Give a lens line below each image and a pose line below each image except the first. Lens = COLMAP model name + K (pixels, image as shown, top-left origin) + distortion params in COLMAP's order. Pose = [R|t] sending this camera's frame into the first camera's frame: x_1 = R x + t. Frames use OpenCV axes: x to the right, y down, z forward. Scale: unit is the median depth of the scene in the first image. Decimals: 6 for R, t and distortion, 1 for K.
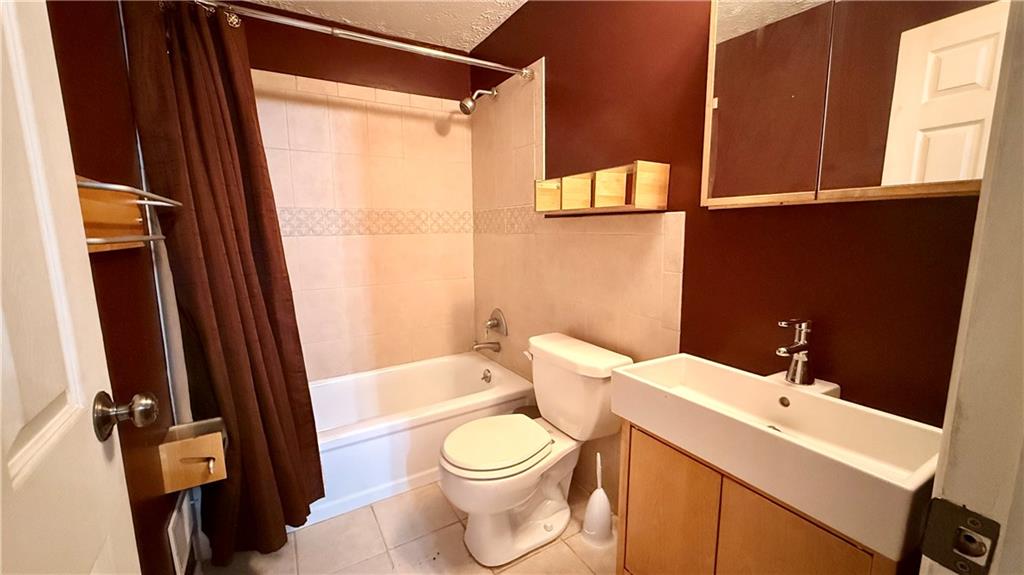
lens RADIAL K [[408.3, 0, 512.0], [0, 408.3, 291.5], [0, 0, 1]] dist [-0.001225, 0.000552]
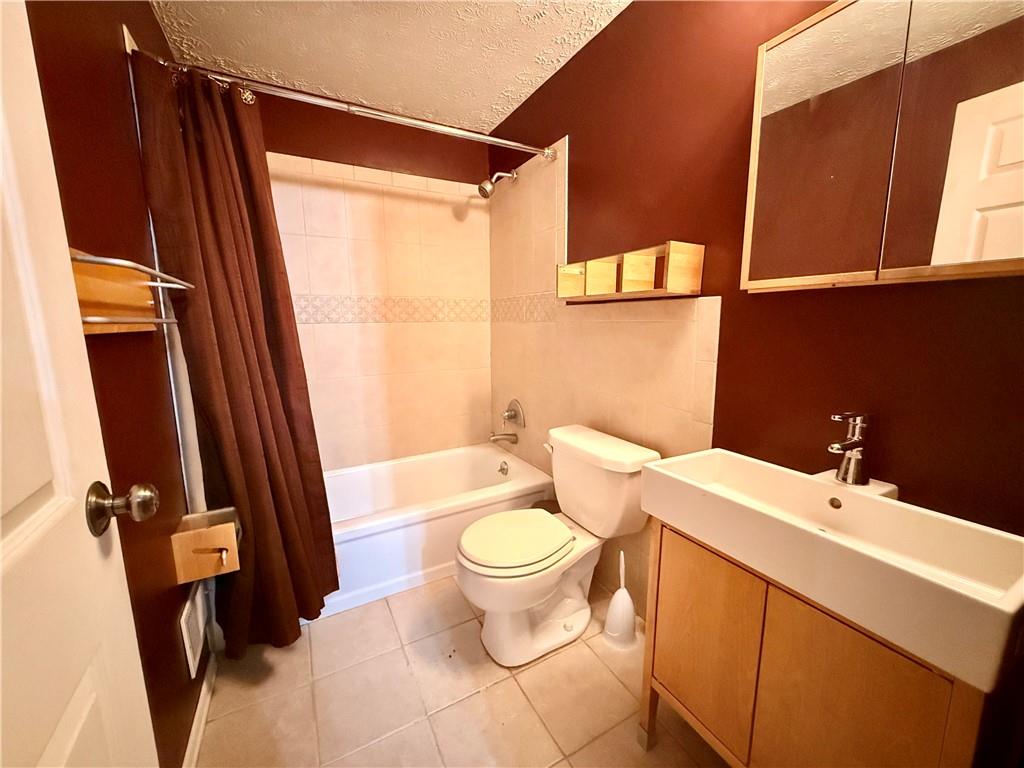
lens RADIAL K [[408.3, 0, 512.1], [0, 408.3, 388.6], [0, 0, 1]] dist [-0.002975, 0.000315]
pose [[0.999360, 0.009023, -0.034604, -0.014408], [-0.008573, 0.999877, 0.013126, 0.005392], [0.034718, -0.012821, 0.999315, 0.042436]]
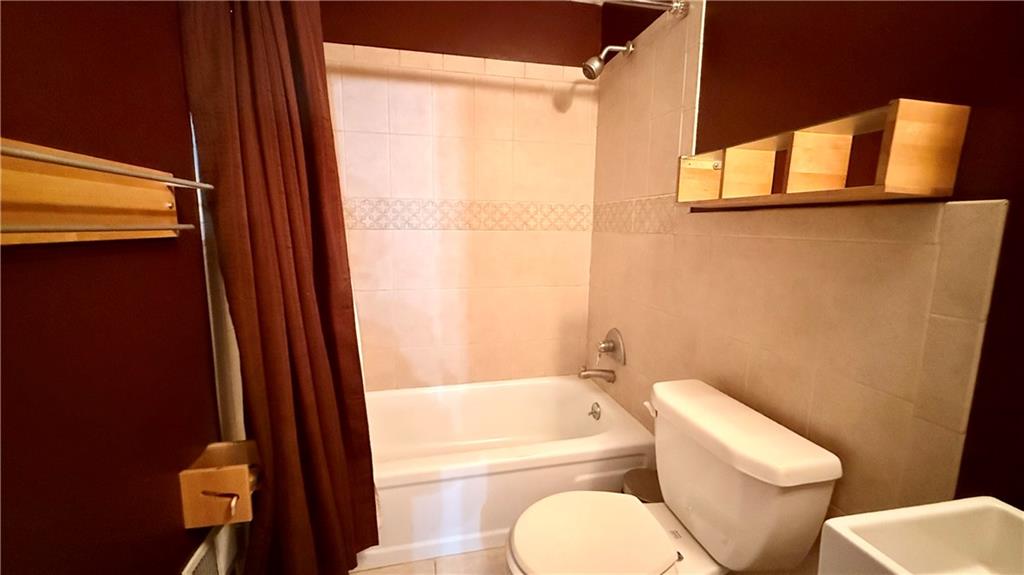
lens RADIAL K [[408.3, 0, 510.0], [0, 408.3, 289.7], [0, 0, 1]] dist [-0.001225, 0.000552]
pose [[0.948683, 0.070533, -0.308263, 0.014169], [-0.069967, 0.997466, 0.012902, -0.042781], [0.308392, 0.009328, 0.951214, 0.288443]]
